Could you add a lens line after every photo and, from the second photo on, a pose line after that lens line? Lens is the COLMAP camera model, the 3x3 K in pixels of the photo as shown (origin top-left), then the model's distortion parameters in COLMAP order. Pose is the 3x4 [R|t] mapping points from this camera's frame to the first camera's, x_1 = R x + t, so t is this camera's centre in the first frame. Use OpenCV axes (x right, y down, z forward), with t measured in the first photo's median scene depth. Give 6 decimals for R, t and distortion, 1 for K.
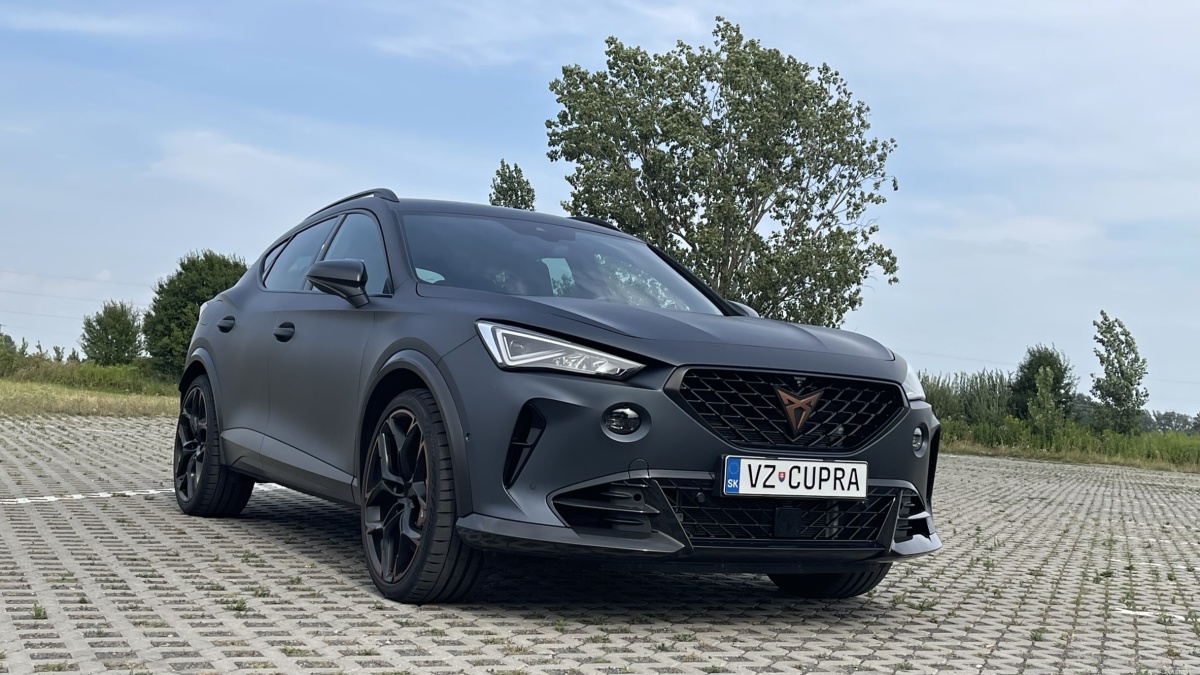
lens RADIAL K [[1449.1, 0, 600.0], [0, 1449.1, 337.5], [0, 0, 1]] dist [0.163269, 0.000785]
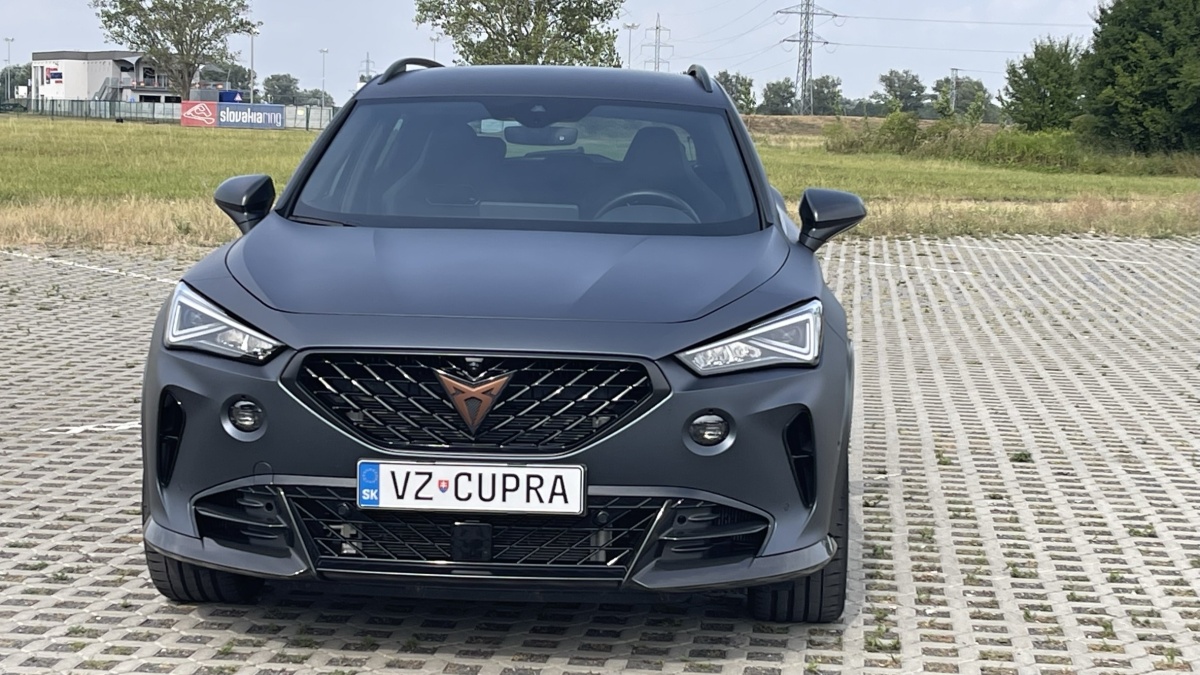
lens RADIAL K [[2161.2, 0, 600.0], [0, 2161.2, 337.5], [0, 0, 1]] dist [0.129506, 0.129073]
pose [[0.851650, 0.010633, -0.524003, 0.791868], [0.052944, 0.992935, 0.106198, -0.101396], [0.521430, -0.118186, 0.845070, 0.065305]]
